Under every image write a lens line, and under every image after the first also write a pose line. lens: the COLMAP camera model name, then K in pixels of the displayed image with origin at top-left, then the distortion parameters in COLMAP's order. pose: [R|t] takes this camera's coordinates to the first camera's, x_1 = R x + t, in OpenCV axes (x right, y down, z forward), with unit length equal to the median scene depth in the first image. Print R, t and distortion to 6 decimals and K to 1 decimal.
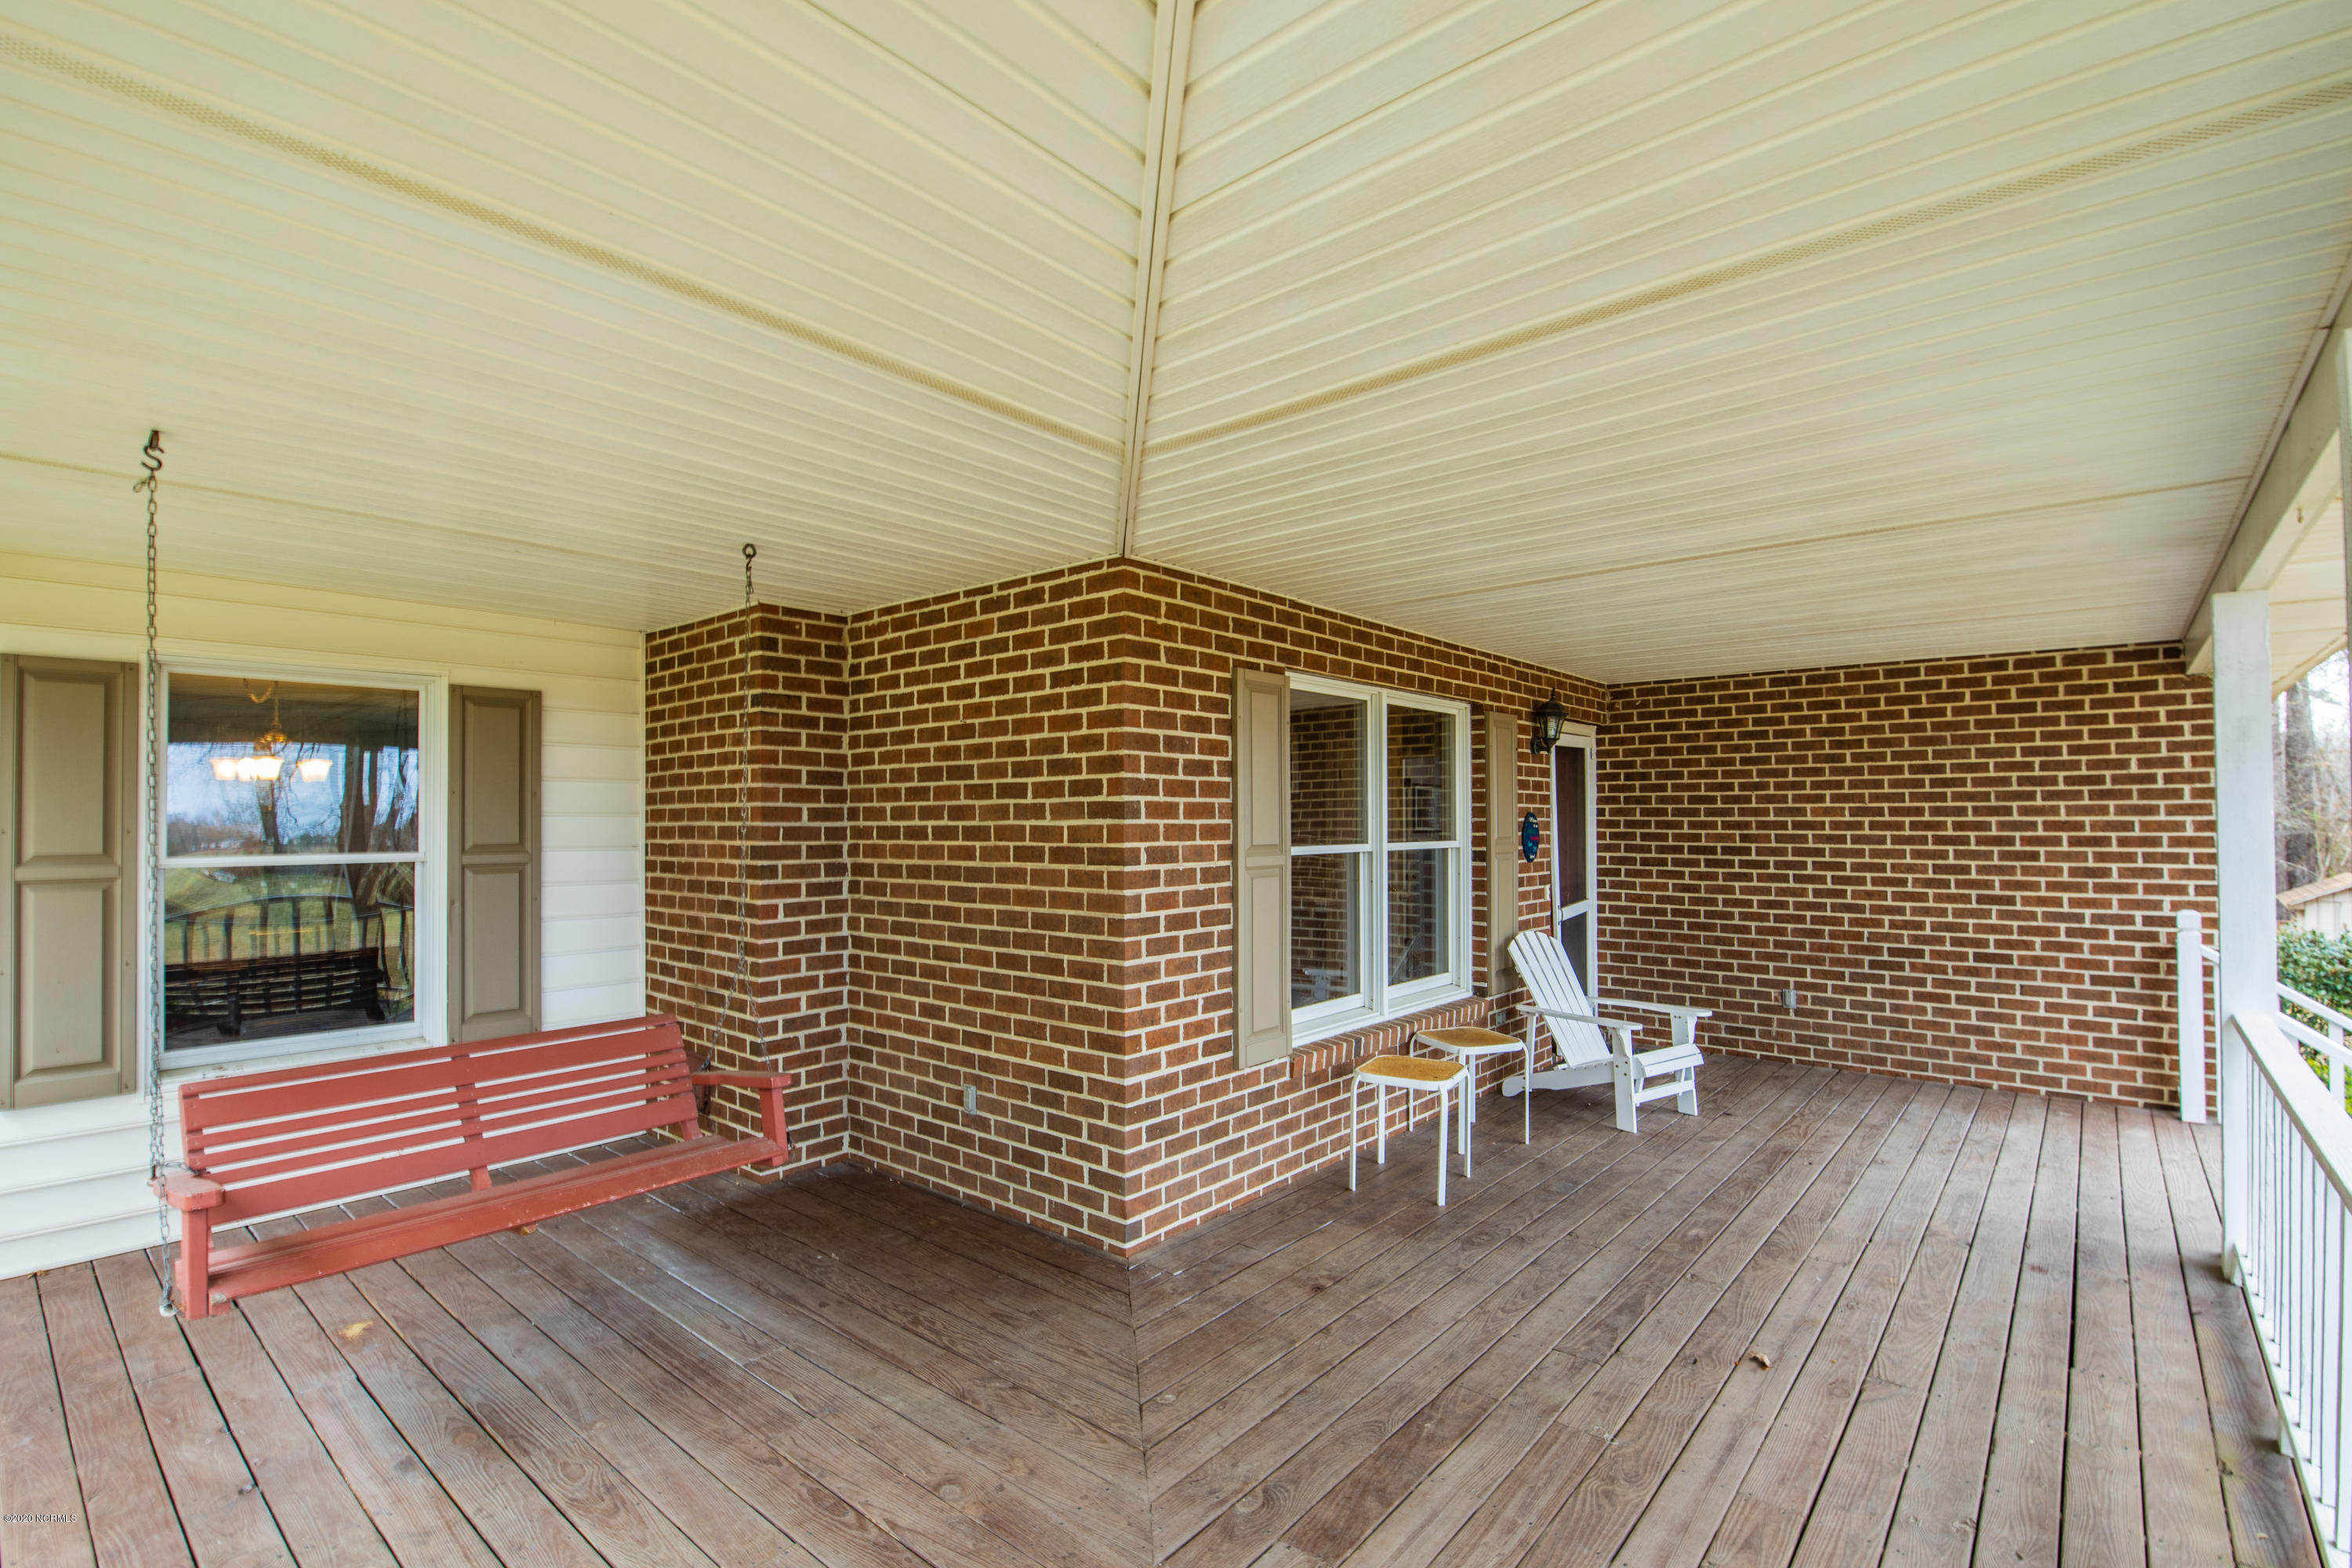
lens RADIAL K [[1080.7, 0, 1178.5], [0, 1080.7, 810.6], [0, 0, 1]] dist [-0.000161, -0.000047]
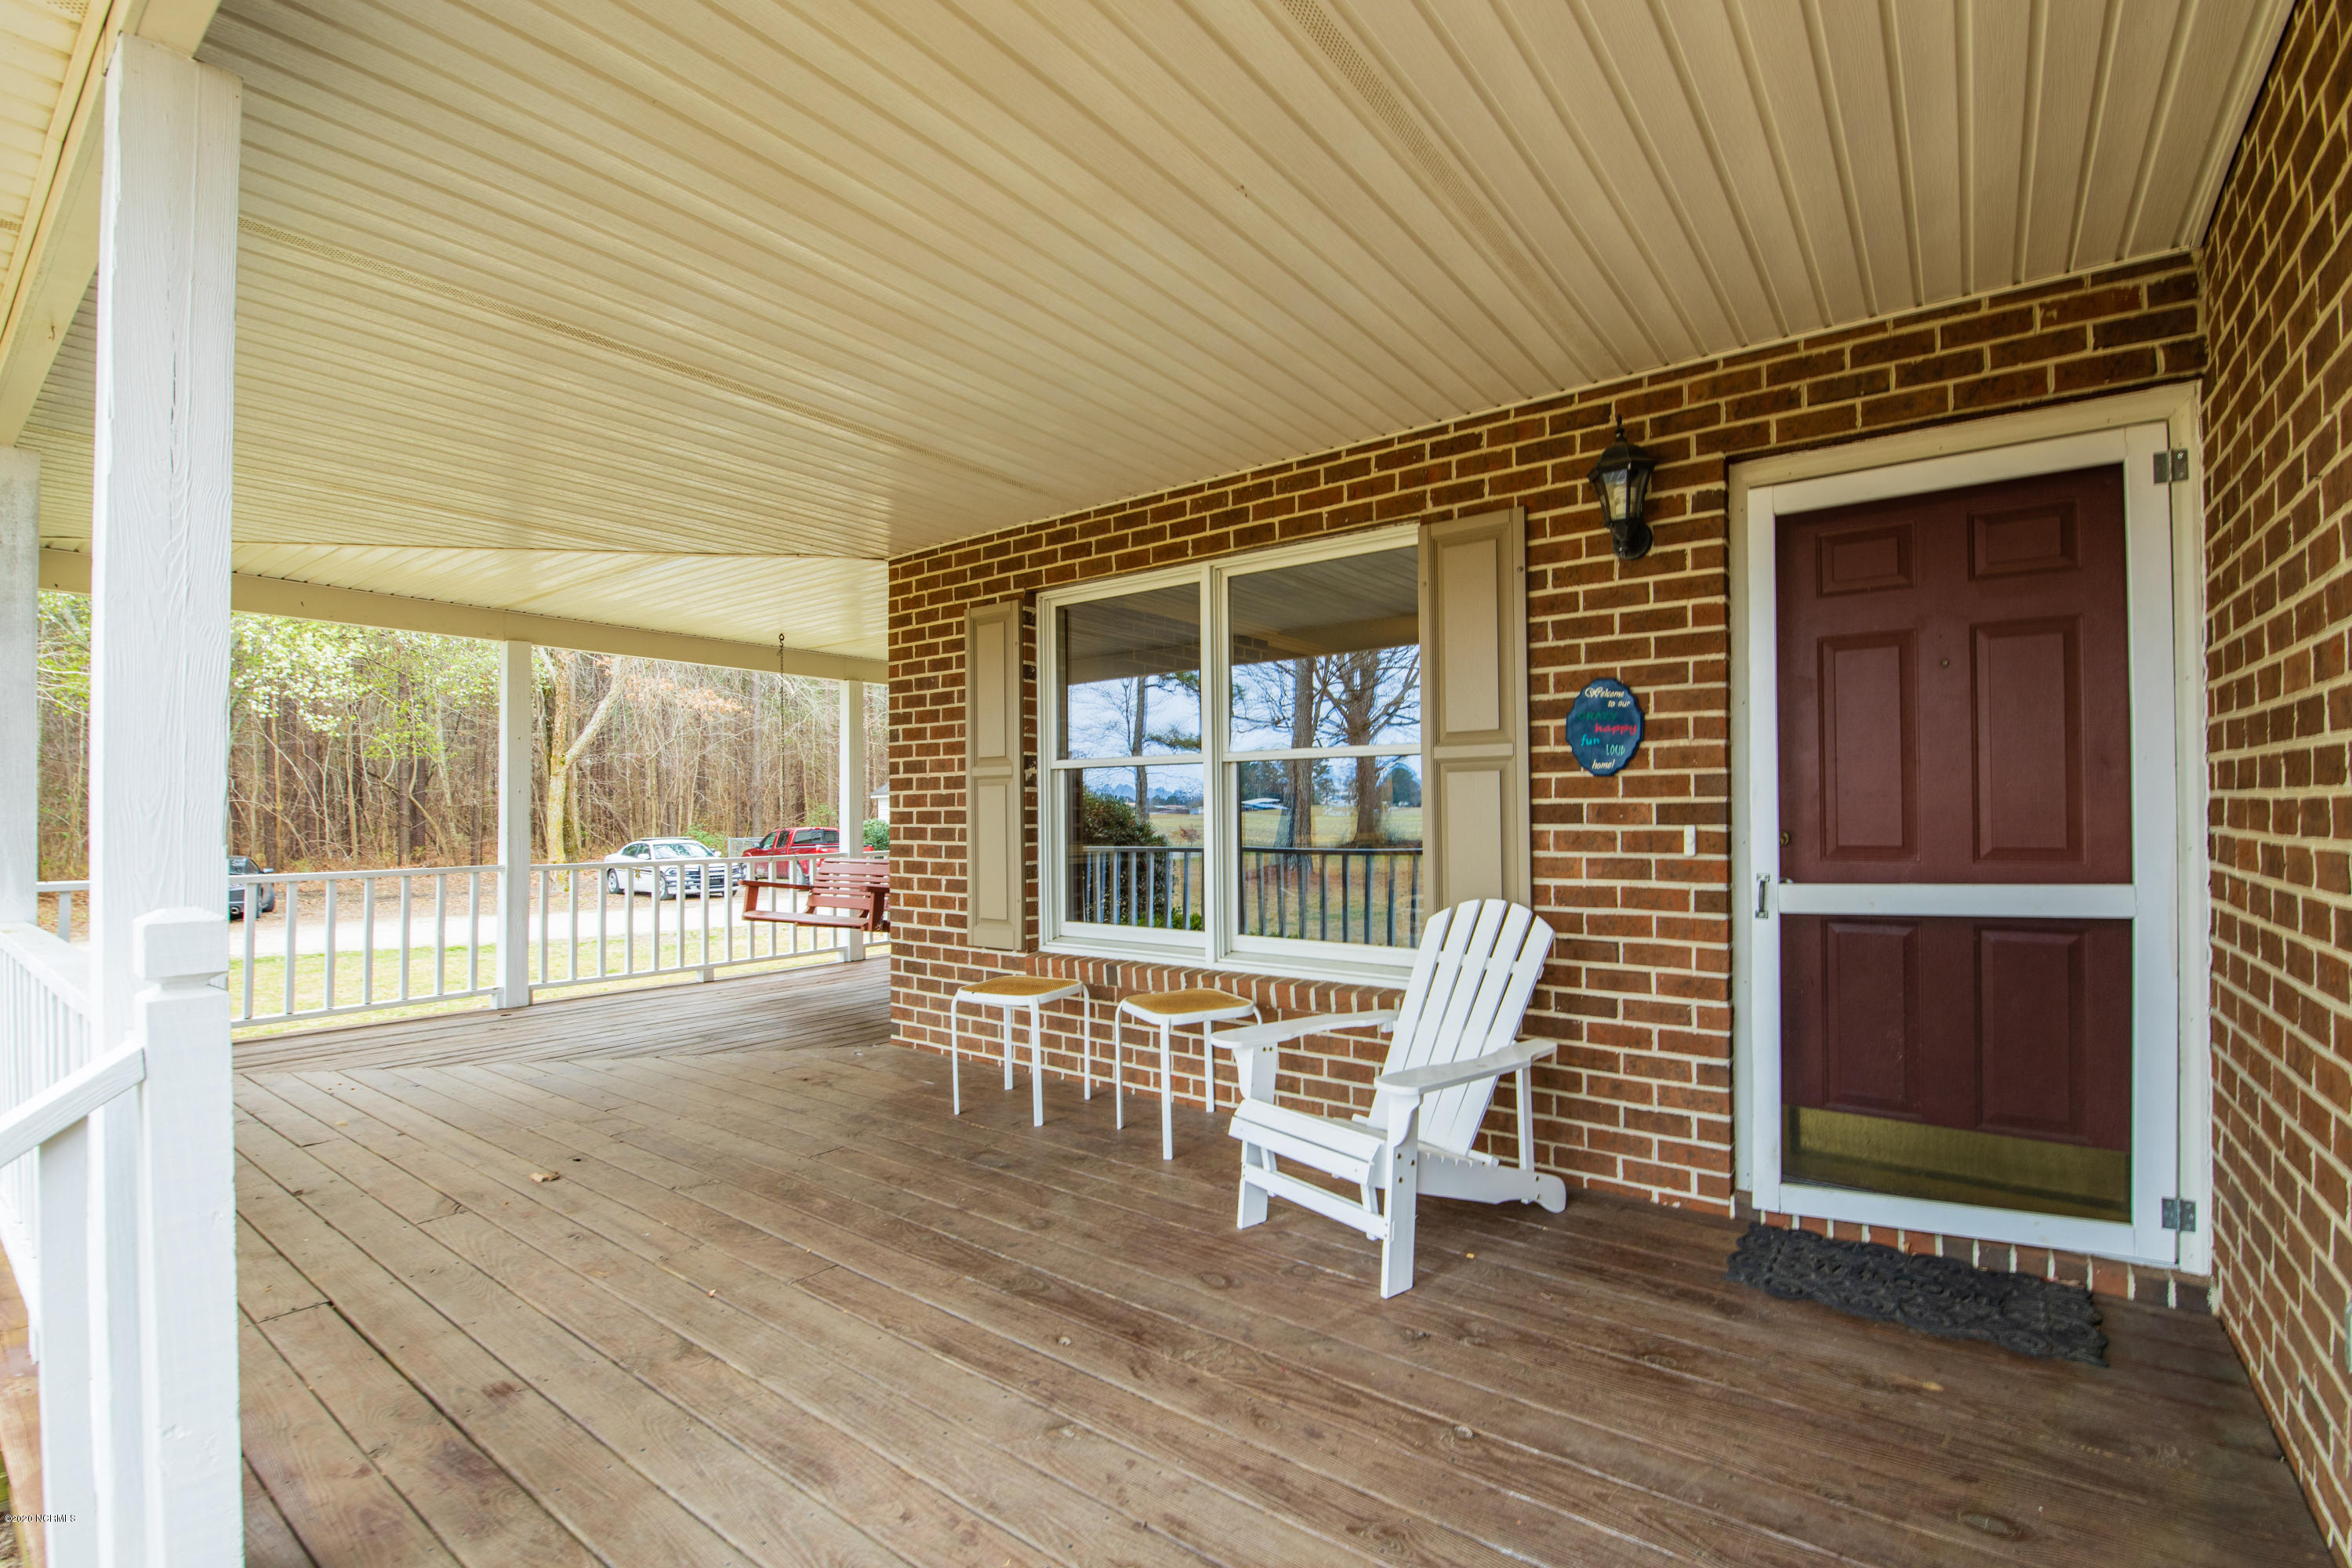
lens RADIAL K [[1031.7, 0, 1188.7], [0, 1031.7, 807.3], [0, 0, 1]] dist [-0.001365, -0.000492]
pose [[0.063561, -0.000505, -0.997978, 1.265879], [0.015858, 0.999874, 0.000505, 0.093873], [0.997852, -0.015858, 0.063561, 1.224947]]
